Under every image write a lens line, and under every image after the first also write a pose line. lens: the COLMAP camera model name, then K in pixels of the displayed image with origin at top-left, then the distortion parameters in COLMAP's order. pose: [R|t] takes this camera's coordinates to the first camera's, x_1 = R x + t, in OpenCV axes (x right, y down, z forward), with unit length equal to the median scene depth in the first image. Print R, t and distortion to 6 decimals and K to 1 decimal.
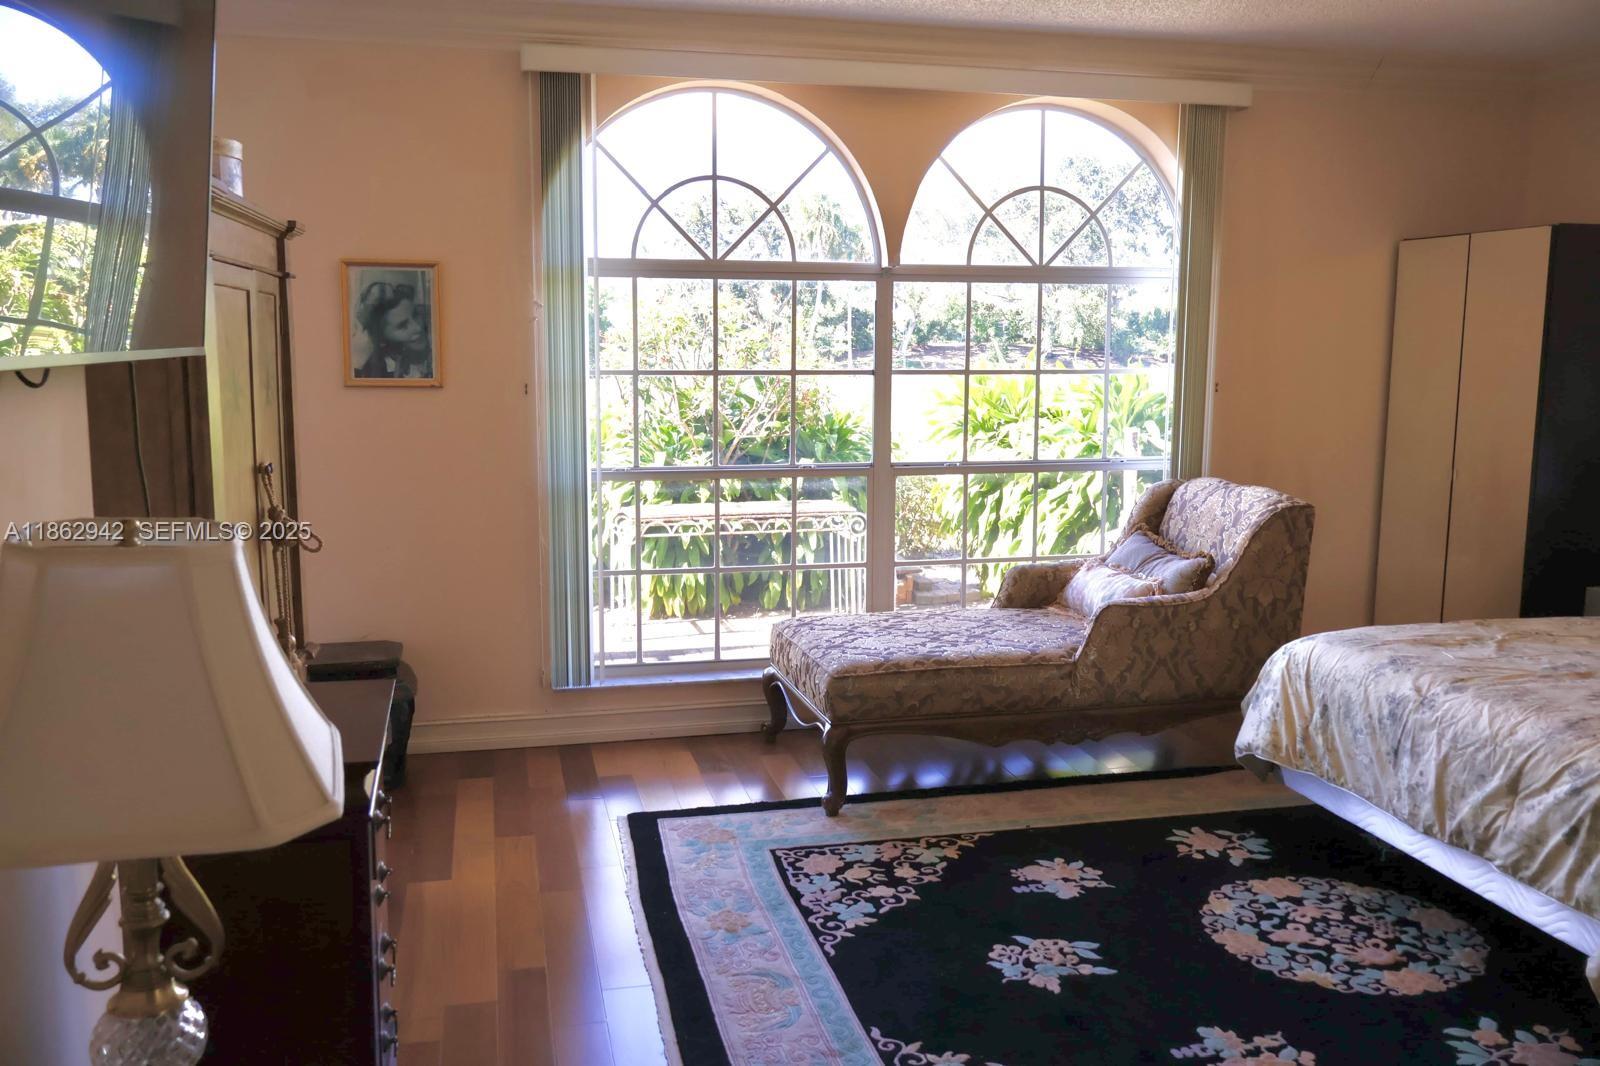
lens RADIAL K [[1334.9, 0, 797.6], [0, 1334.9, 535.1], [0, 0, 1]] dist [-0.001941, 0.005850]
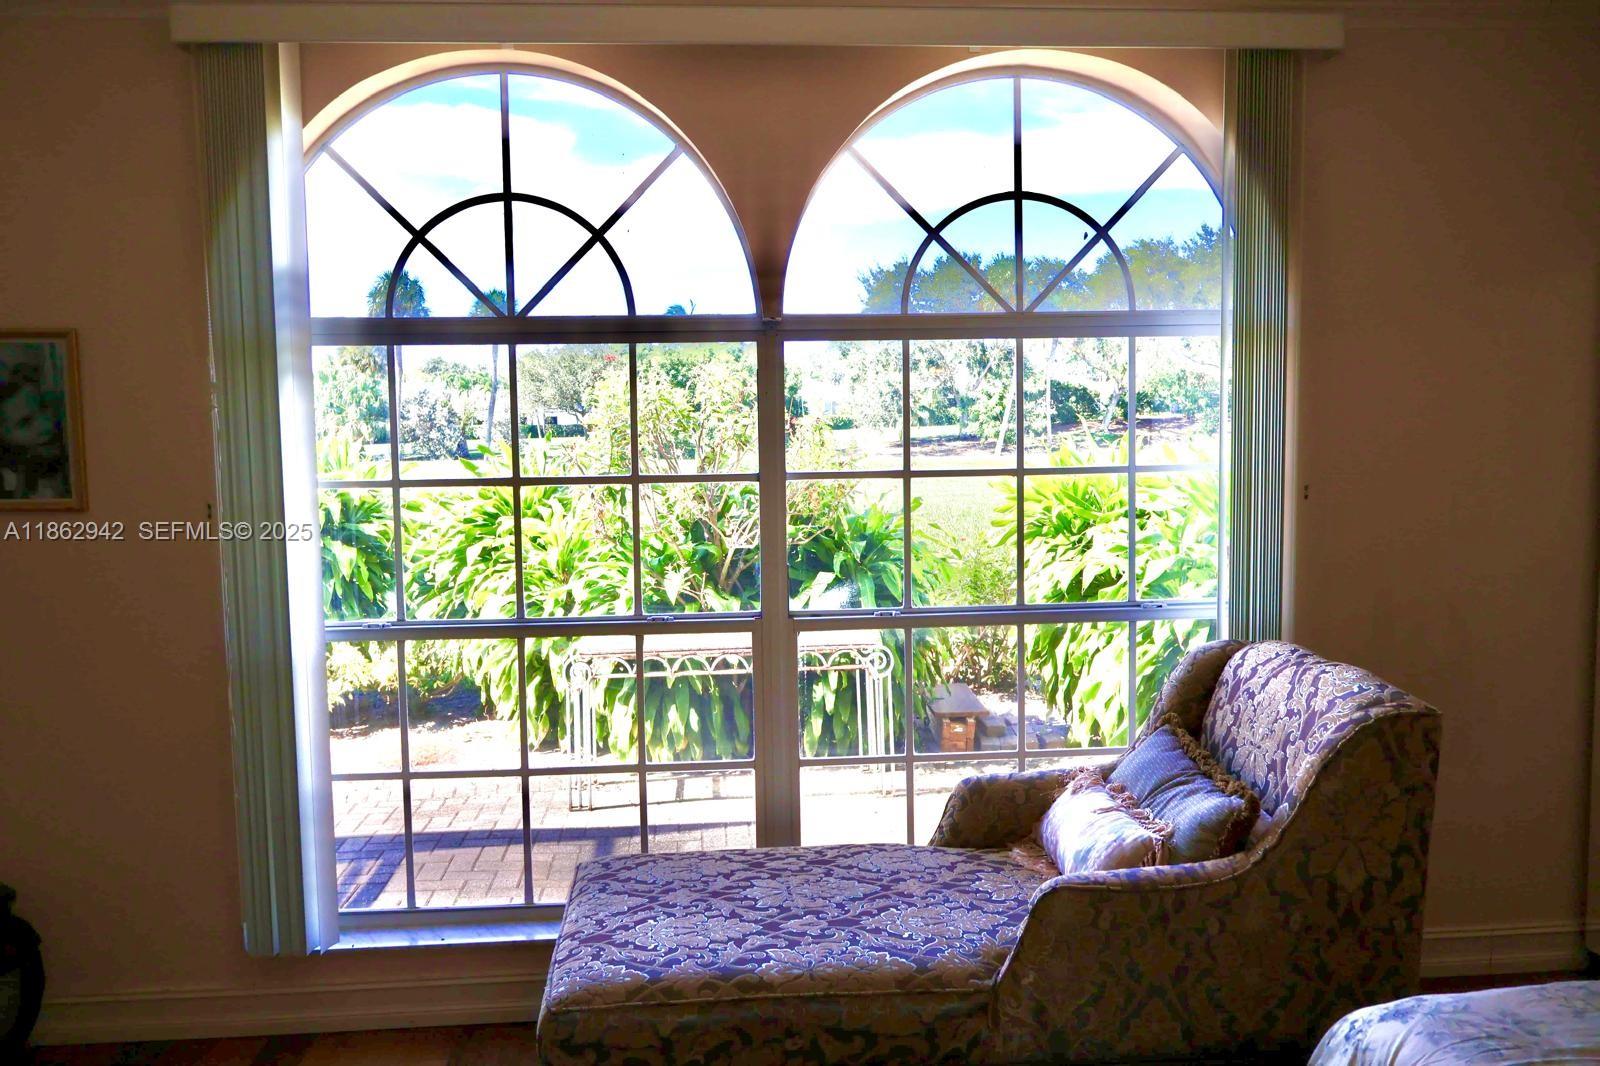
lens RADIAL K [[1334.9, 0, 797.6], [0, 1334.9, 535.1], [0, 0, 1]] dist [-0.001941, 0.005850]
pose [[0.987280, -0.005133, -0.158908, 0.204746], [-0.003849, 0.998414, -0.056164, -0.062193], [0.158944, 0.056061, 0.985695, 0.390275]]
